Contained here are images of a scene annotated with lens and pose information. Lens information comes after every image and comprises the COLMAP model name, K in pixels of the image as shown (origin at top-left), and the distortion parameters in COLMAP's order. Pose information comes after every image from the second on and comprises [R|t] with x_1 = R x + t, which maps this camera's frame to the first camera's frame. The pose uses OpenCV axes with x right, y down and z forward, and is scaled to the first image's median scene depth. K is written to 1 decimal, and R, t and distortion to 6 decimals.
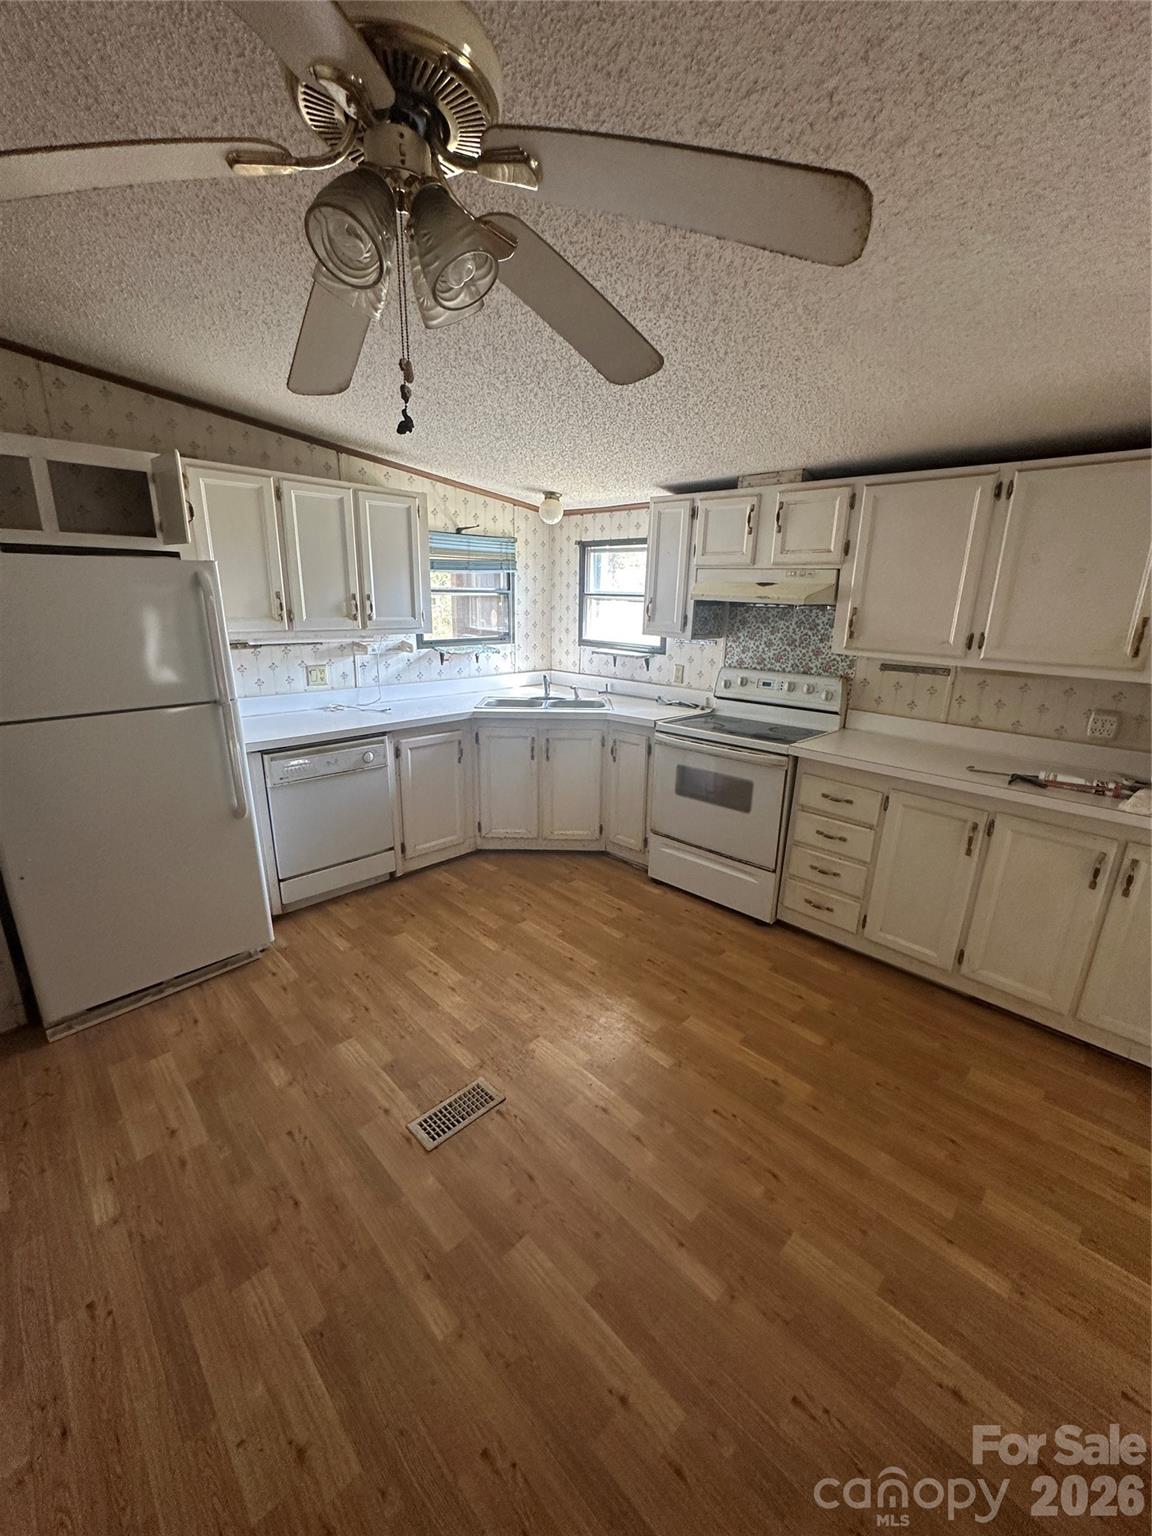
lens RADIAL K [[611.4, 0, 574.6], [0, 611.4, 766.6], [0, 0, 1]] dist [-0.002118, 0.000280]
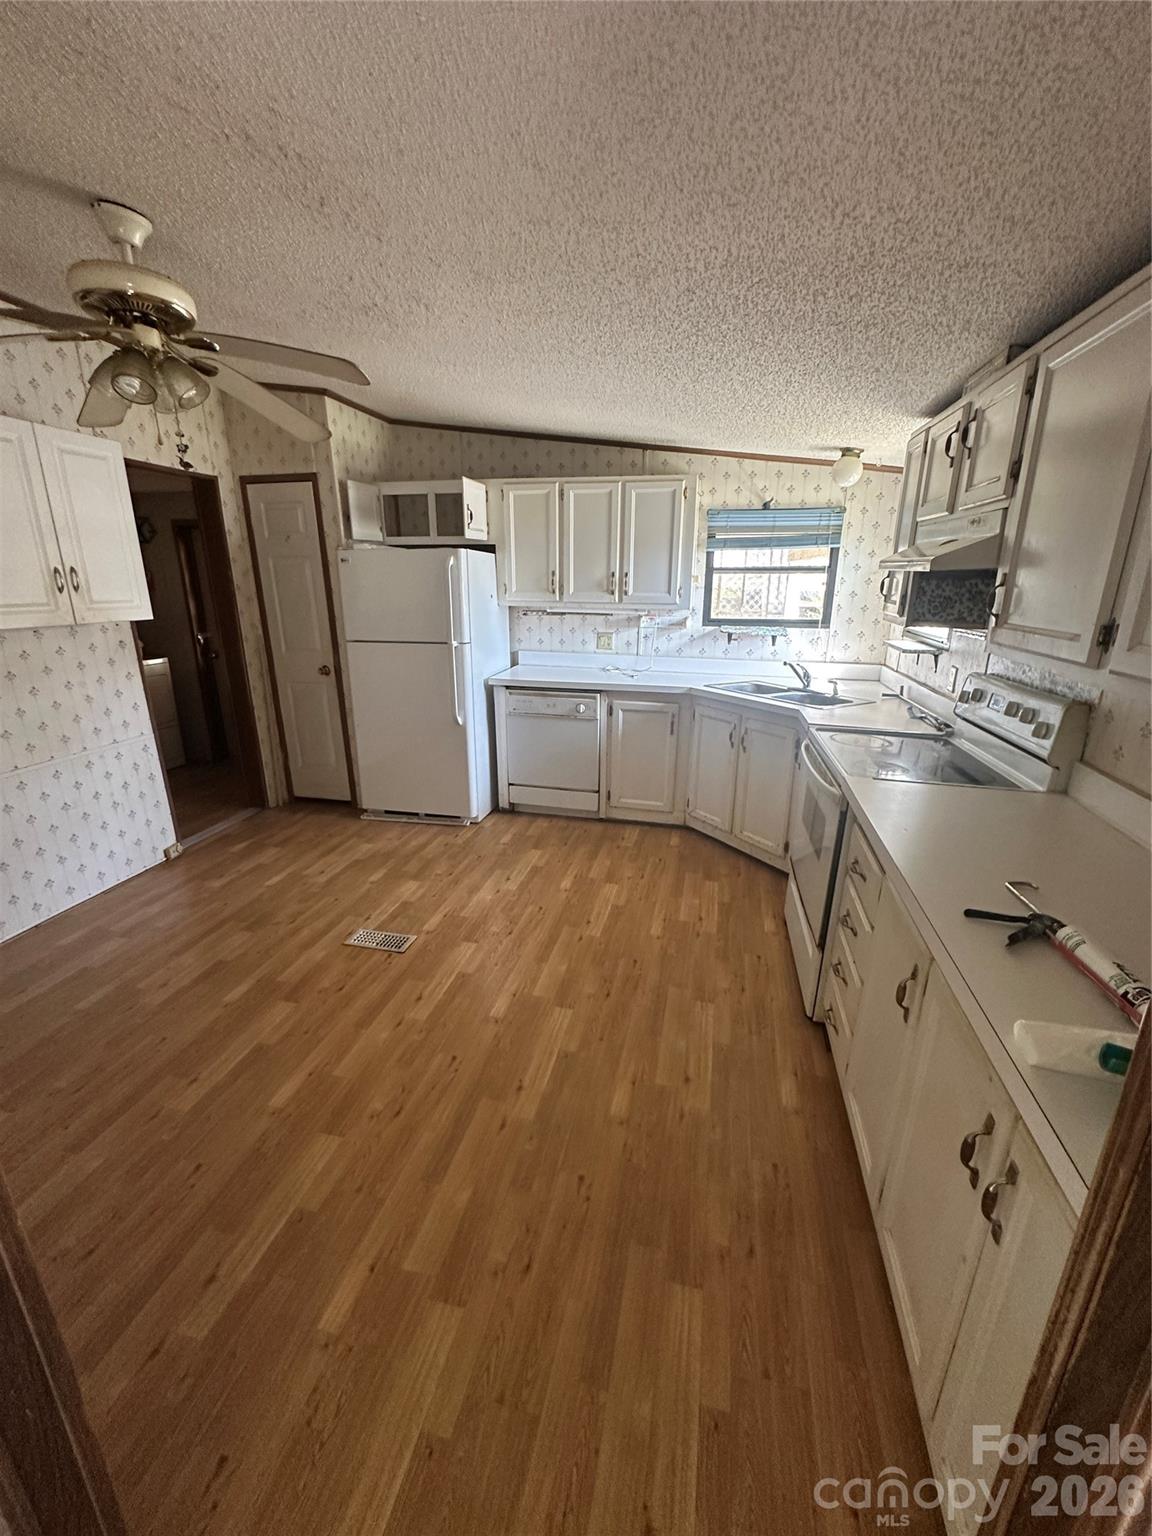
lens RADIAL K [[611.4, 0, 579.1], [0, 611.4, 766.4], [0, 0, 1]] dist [-0.002118, 0.000280]
pose [[0.540668, 0.234757, -0.807816, 0.660681], [-0.227287, 0.965325, 0.128408, -0.059223], [0.809950, 0.114180, 0.575278, 0.320136]]
